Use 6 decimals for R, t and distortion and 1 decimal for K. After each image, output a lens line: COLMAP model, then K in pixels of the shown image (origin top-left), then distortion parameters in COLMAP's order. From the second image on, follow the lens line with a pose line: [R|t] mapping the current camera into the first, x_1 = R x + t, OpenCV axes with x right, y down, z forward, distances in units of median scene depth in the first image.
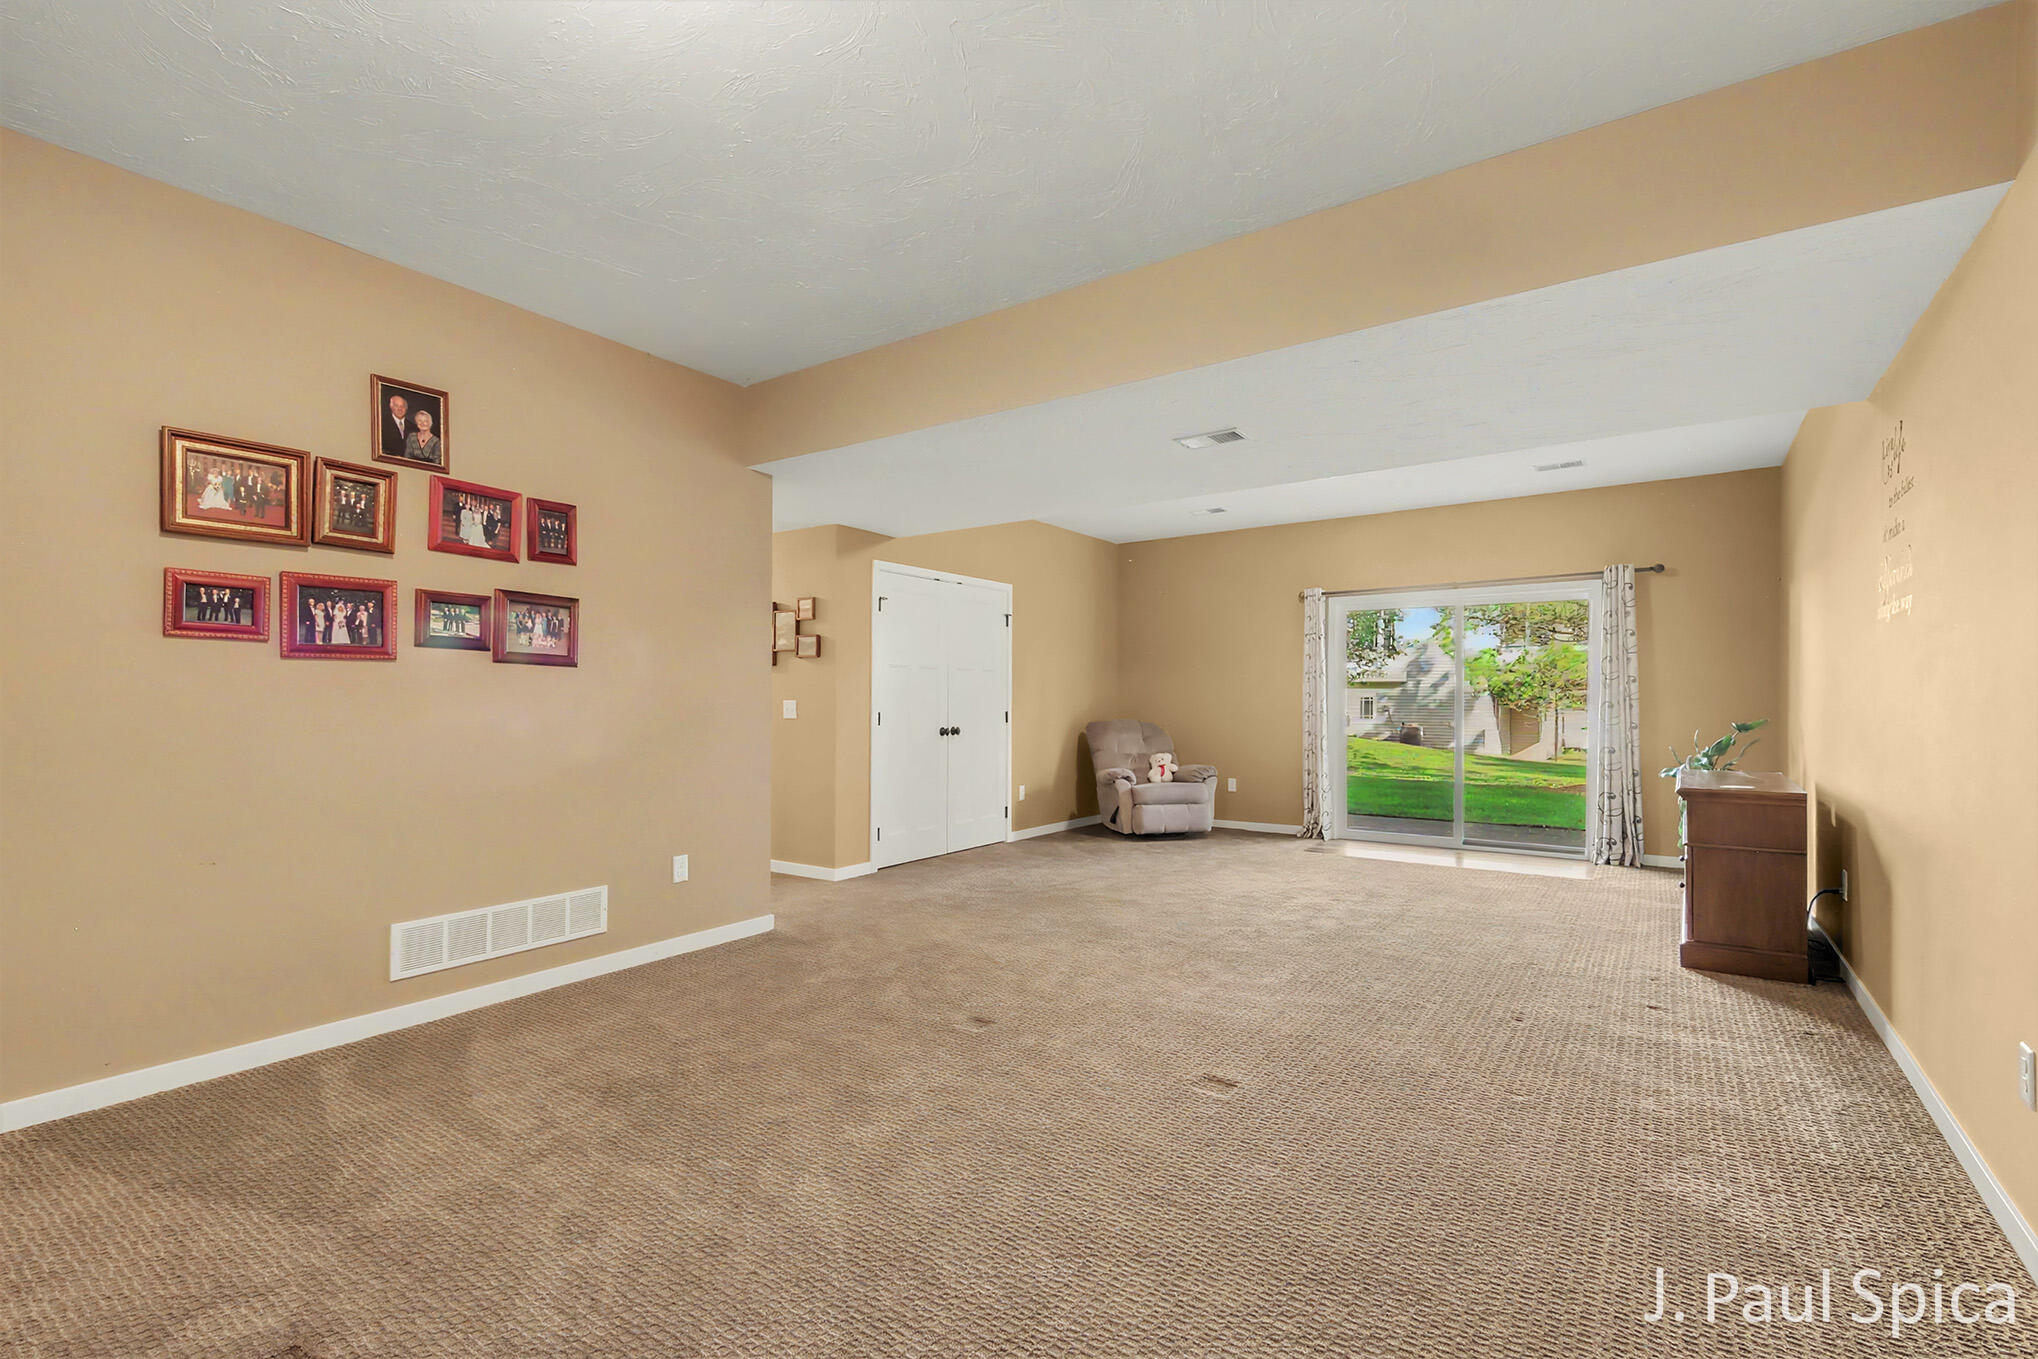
lens RADIAL K [[915.5, 0, 1020.8], [0, 915.5, 682.6], [0, 0, 1]] dist [0.035996, -0.012468]
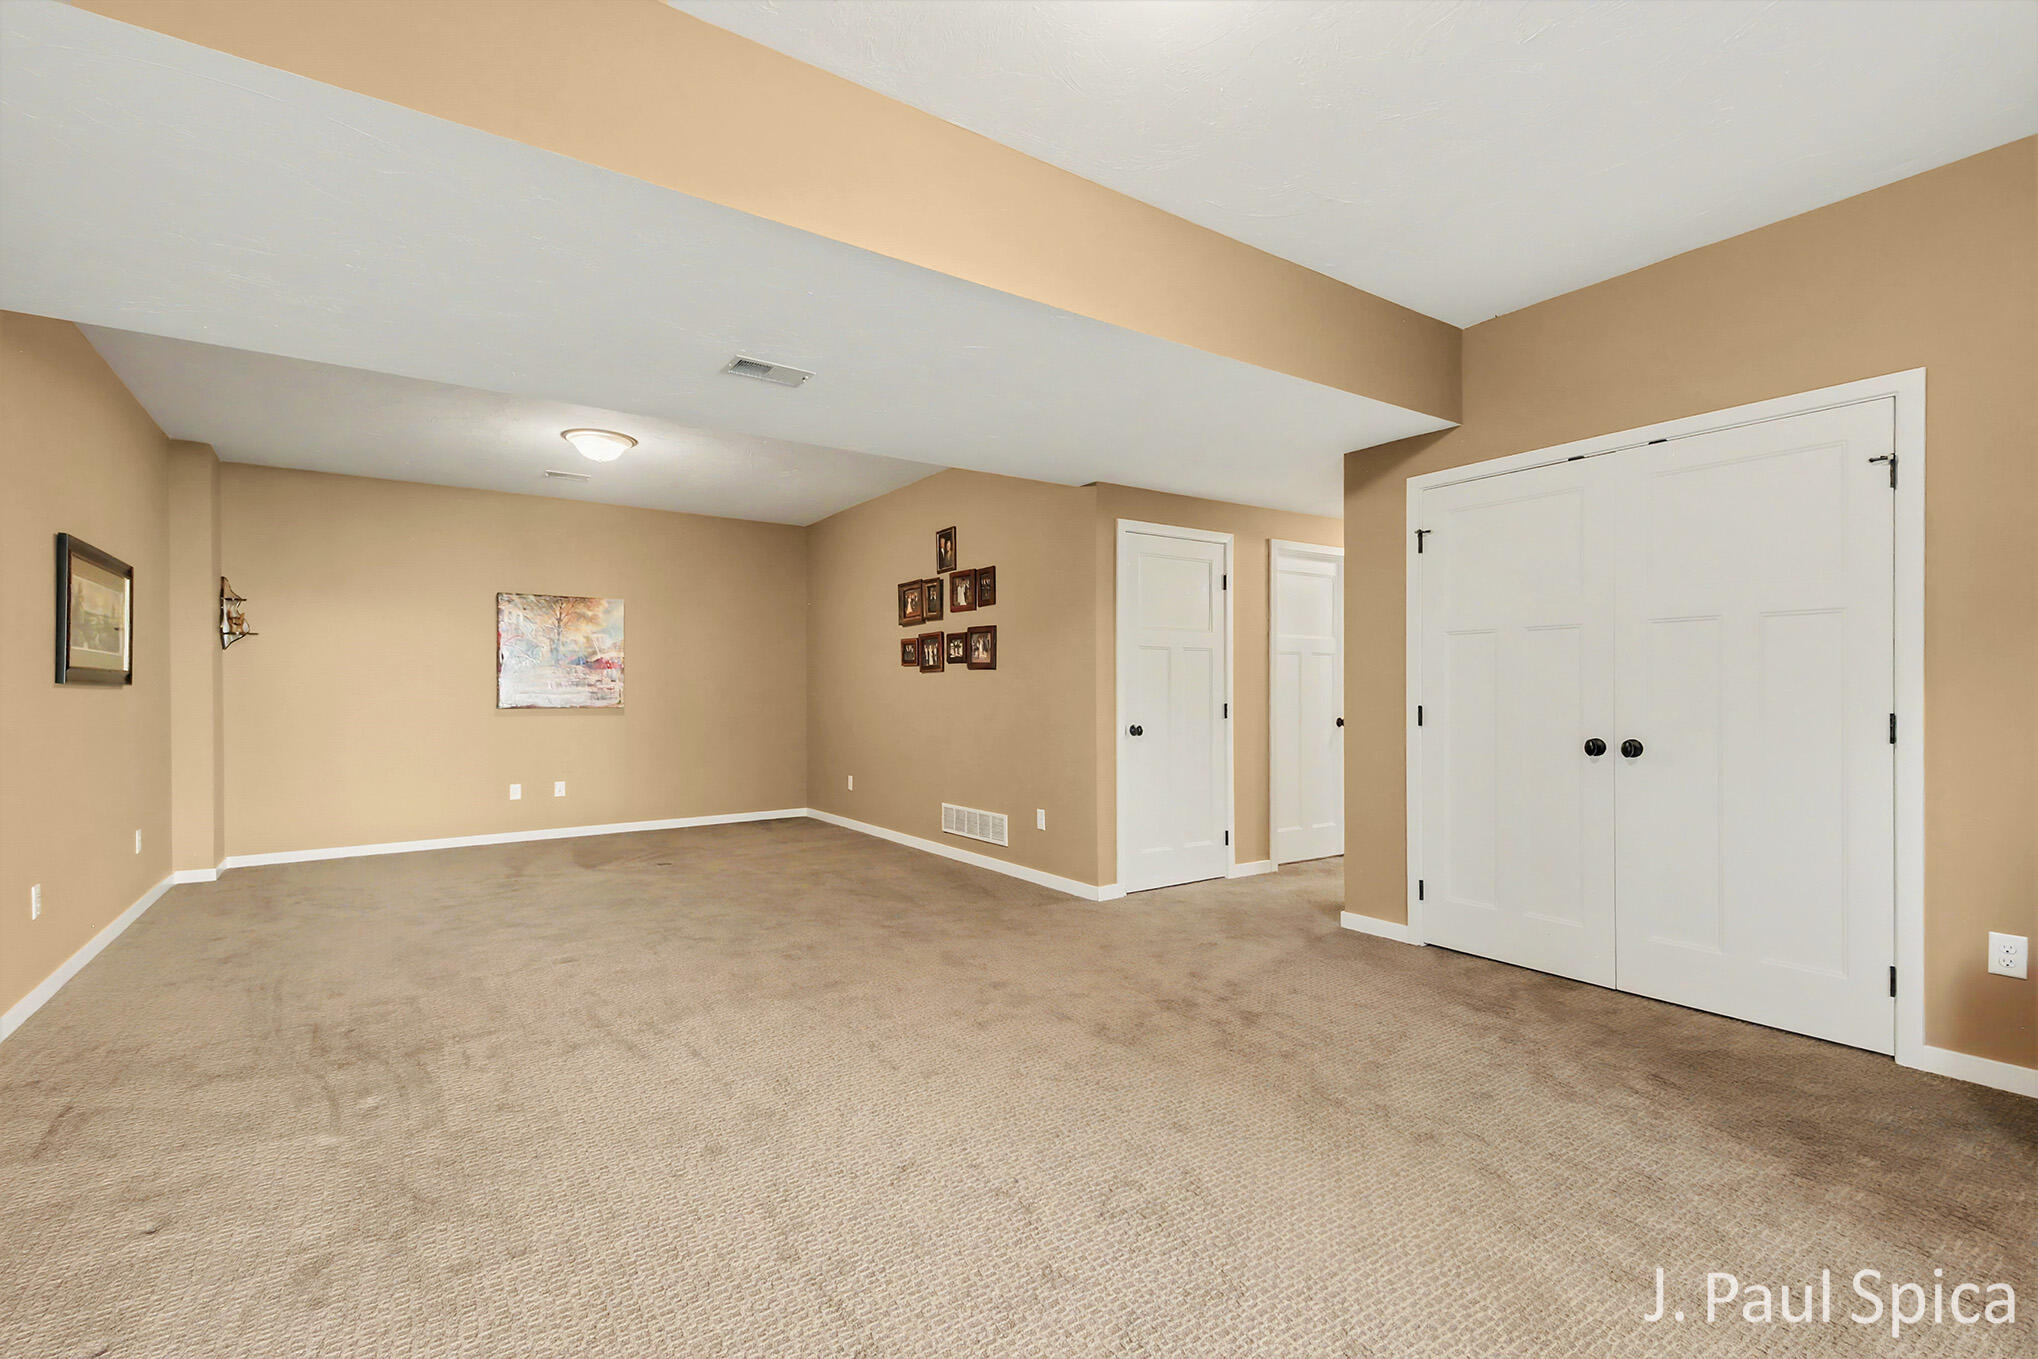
lens RADIAL K [[915.5, 0, 1016.2], [0, 915.5, 691.7], [0, 0, 1]] dist [0.035996, -0.012468]
pose [[-0.368883, -0.002857, -0.929471, 1.005480], [0.020191, 0.999735, -0.011087, 0.041662], [0.929256, -0.022857, -0.368728, 1.712376]]
